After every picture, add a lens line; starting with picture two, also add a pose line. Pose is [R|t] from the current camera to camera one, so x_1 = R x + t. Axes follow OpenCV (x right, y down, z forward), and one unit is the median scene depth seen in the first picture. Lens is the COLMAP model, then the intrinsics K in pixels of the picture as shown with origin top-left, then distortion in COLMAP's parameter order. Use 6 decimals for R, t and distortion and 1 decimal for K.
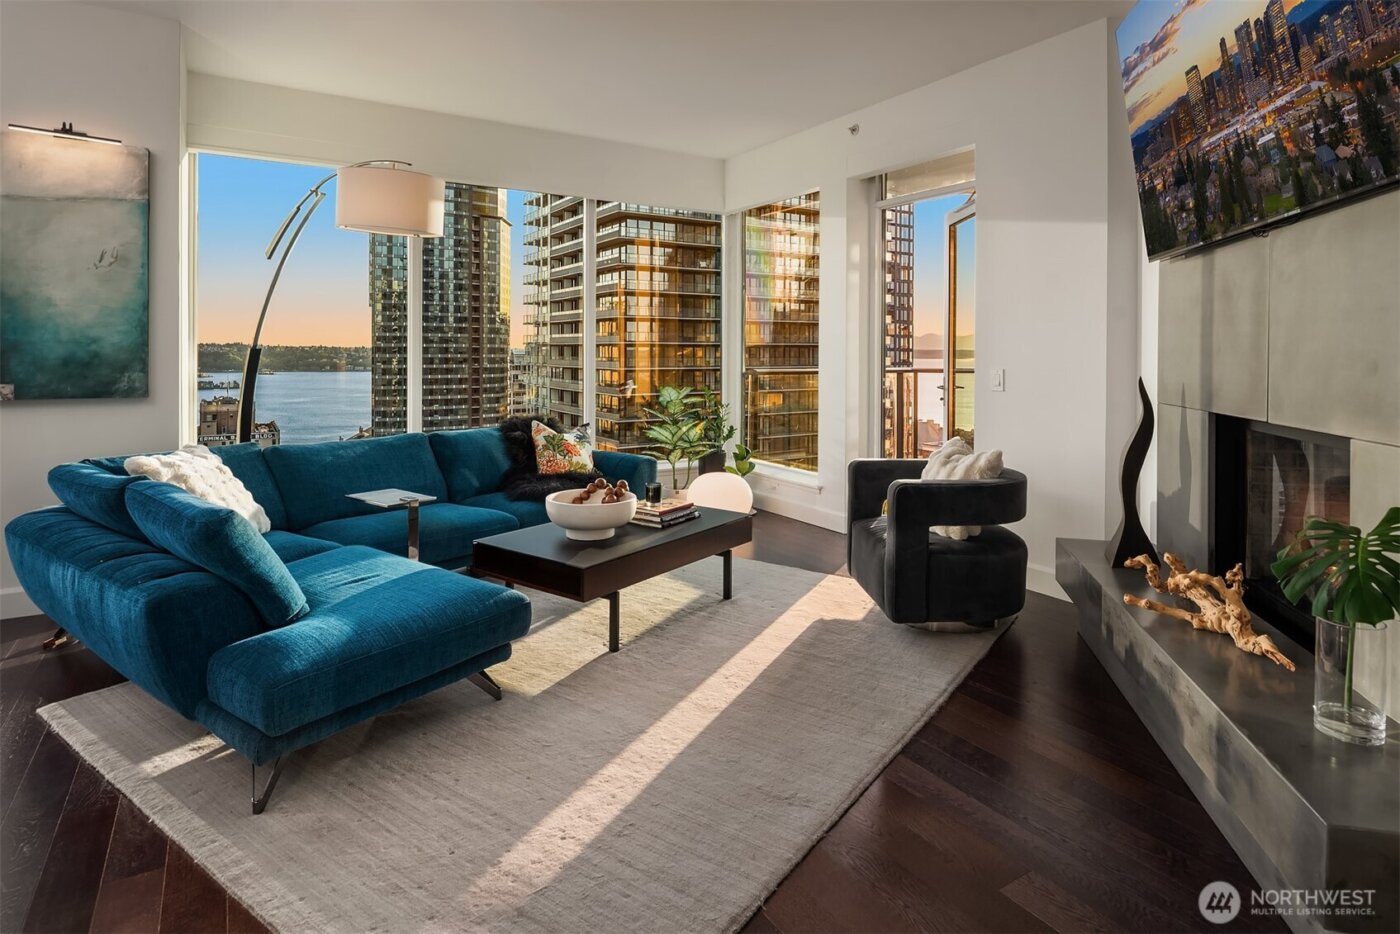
lens RADIAL K [[761.0, 0, 701.7], [0, 761.0, 364.7], [0, 0, 1]] dist [-0.005162, -0.001529]
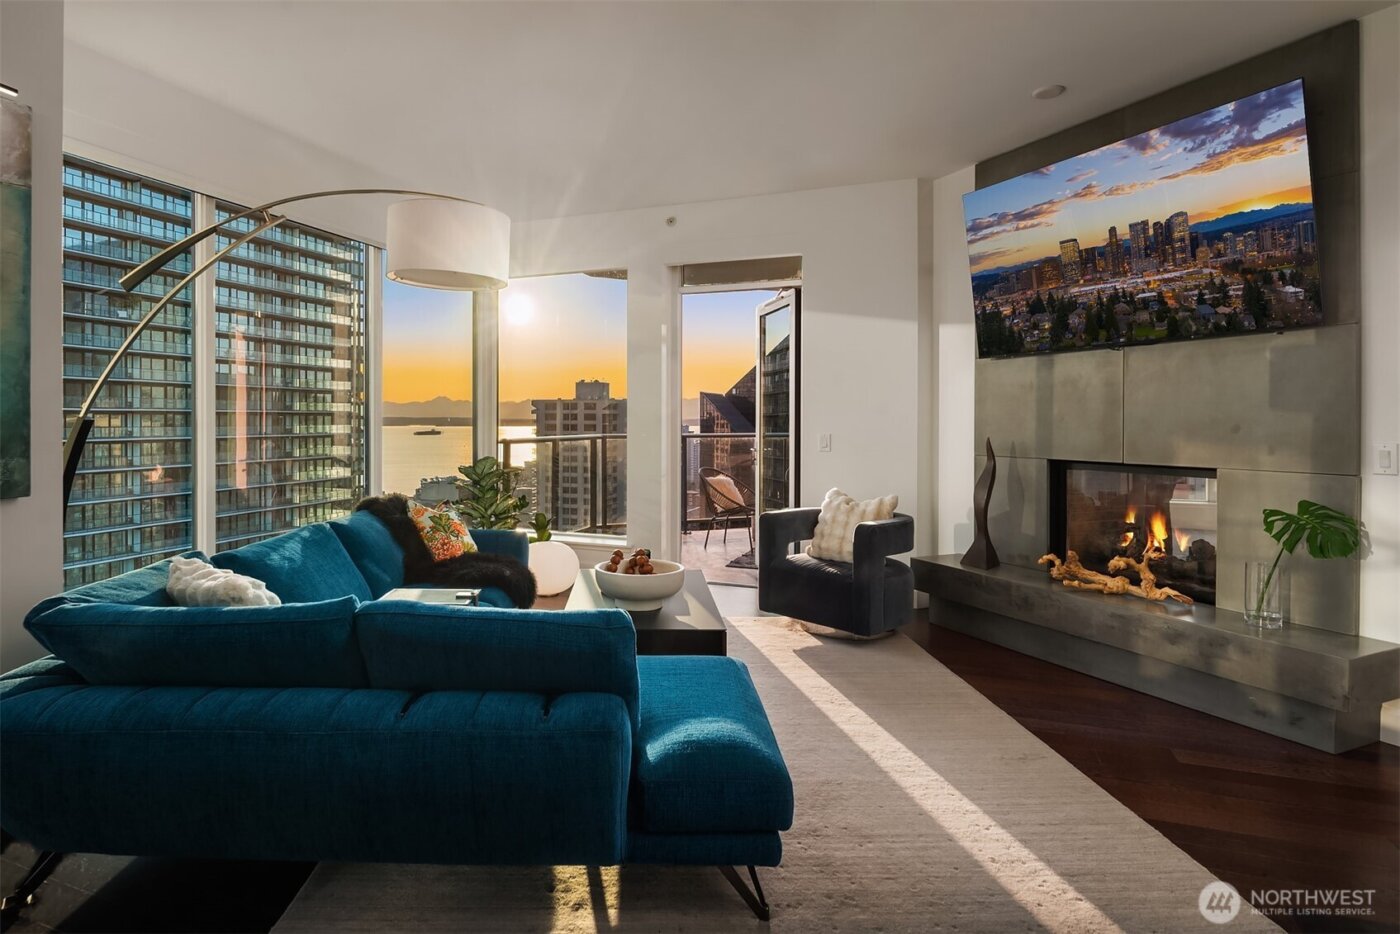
lens RADIAL K [[746.3, 0, 667.2], [0, 746.3, 430.0], [0, 0, 1]] dist [-0.000352, 0.031726]
pose [[0.814908, -0.008355, 0.579530, -1.086070], [0.011254, 0.999936, -0.001408, -0.009634], [-0.579481, 0.007669, 0.814950, 0.268458]]
